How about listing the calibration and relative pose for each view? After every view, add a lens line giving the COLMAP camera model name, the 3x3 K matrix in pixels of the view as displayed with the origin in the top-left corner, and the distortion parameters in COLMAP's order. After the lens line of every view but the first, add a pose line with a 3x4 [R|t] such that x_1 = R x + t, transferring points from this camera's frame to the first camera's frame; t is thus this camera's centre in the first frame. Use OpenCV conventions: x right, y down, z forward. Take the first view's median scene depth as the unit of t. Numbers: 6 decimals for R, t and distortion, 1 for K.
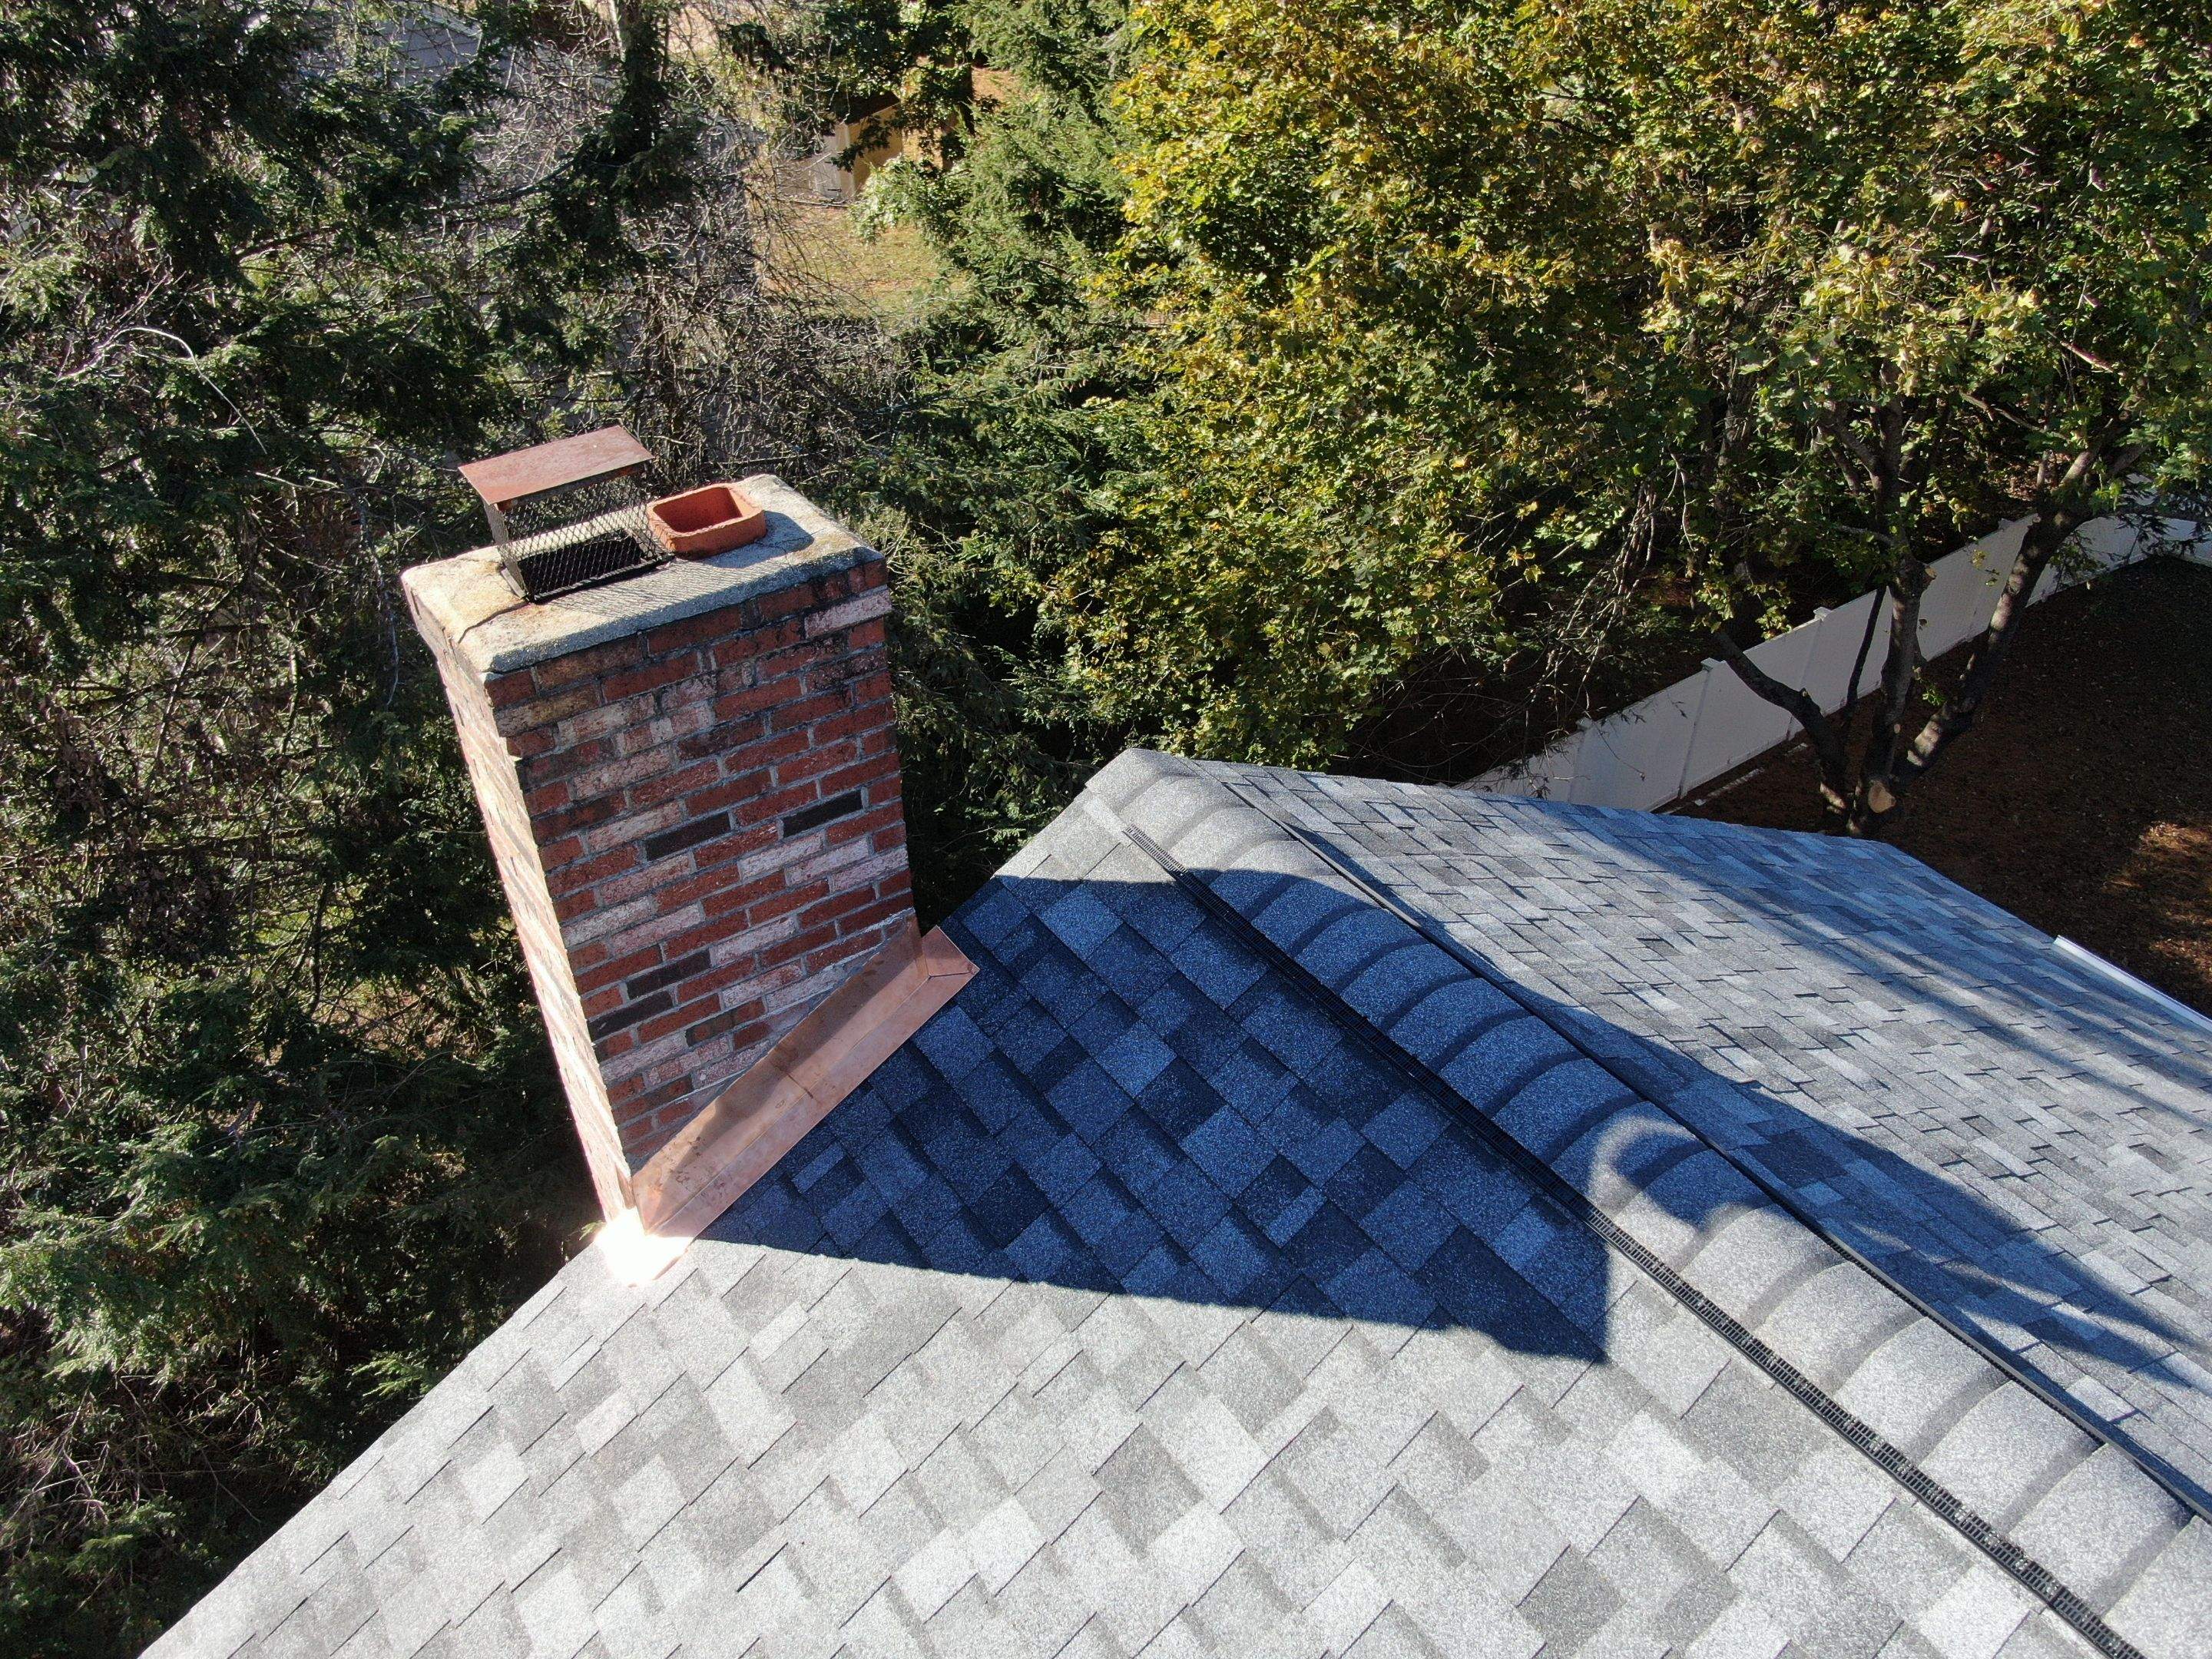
lens RADIAL K [[1605.6, 0, 1106.0], [0, 1605.6, 829.5], [0, 0, 1]] dist [-0.015453, 0.008997]
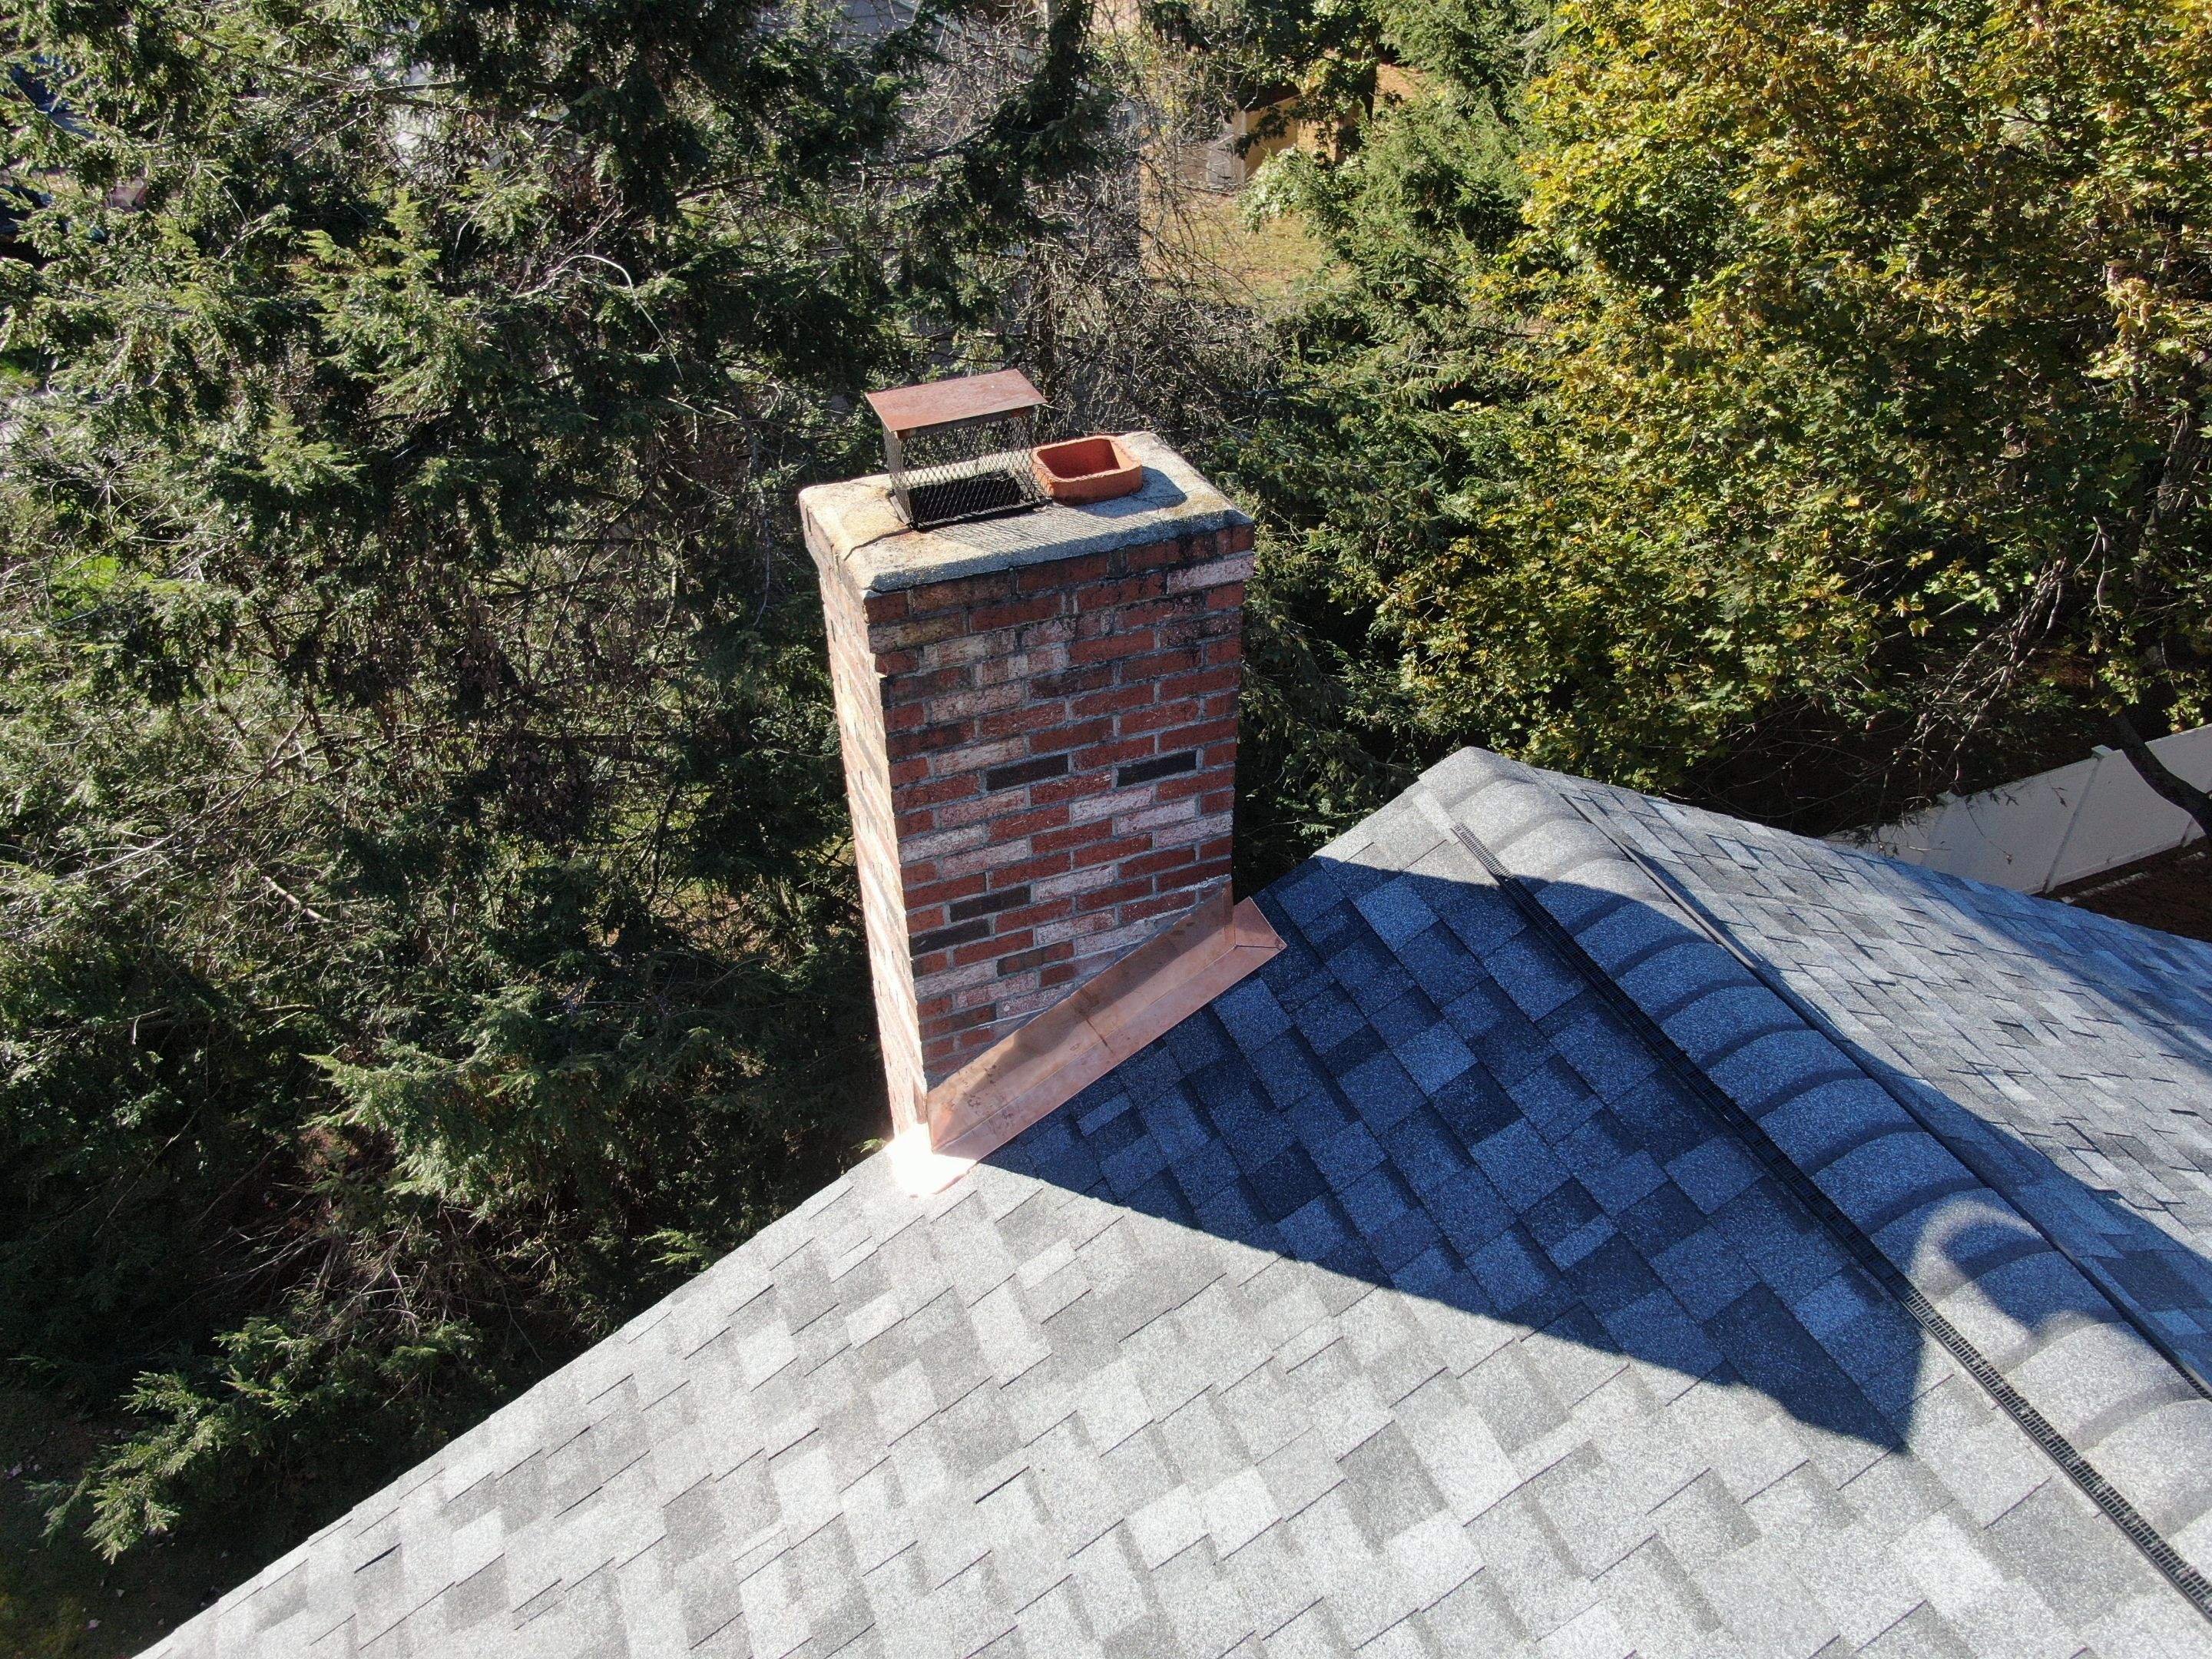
lens RADIAL K [[1605.8, 0, 1106.0], [0, 1605.8, 829.5], [0, 0, 1]] dist [-0.016873, 0.006481]
pose [[0.973451, 0.135715, -0.184321, -0.007976], [-0.135046, 0.990706, 0.016238, 0.008236], [0.184812, 0.009085, 0.982732, -0.001860]]
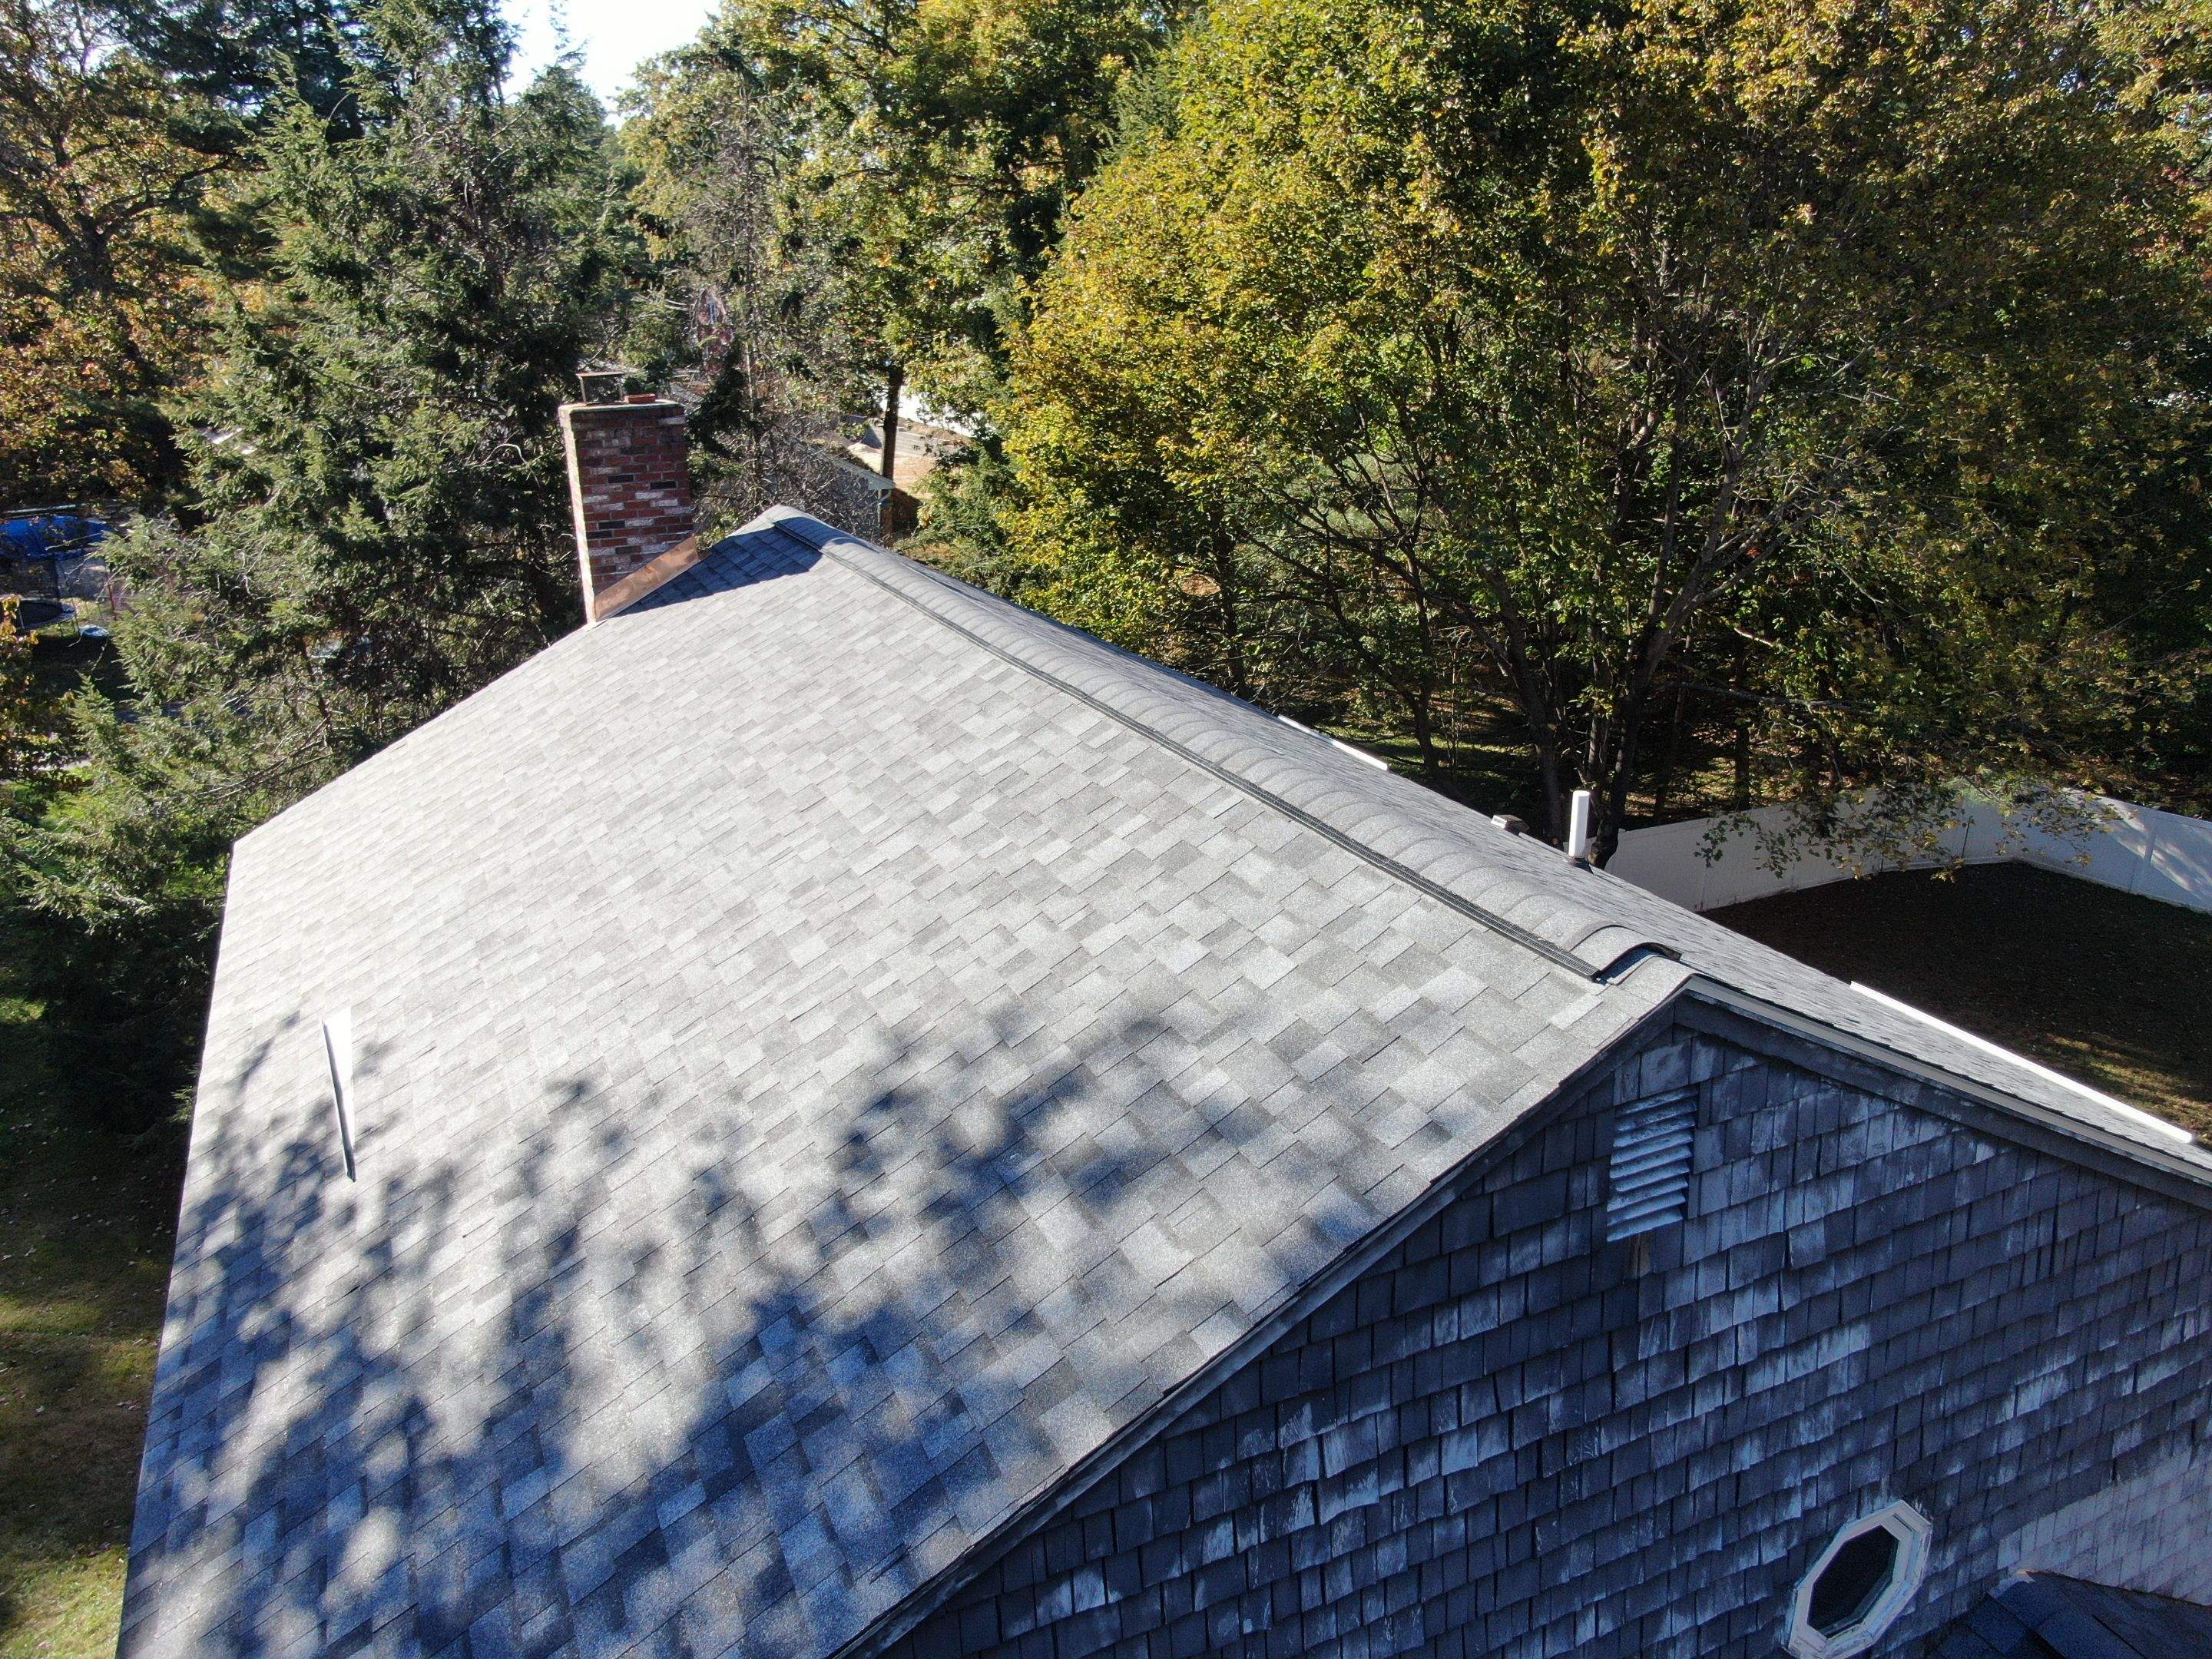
lens RADIAL K [[1644.2, 0, 1106.0], [0, 1644.2, 829.5], [0, 0, 1]] dist [-0.001341, 0.000423]
pose [[0.985894, 0.051841, -0.159138, 0.693436], [-0.095775, 0.954503, -0.282404, 0.815960], [0.137258, 0.293662, 0.946004, -1.013310]]
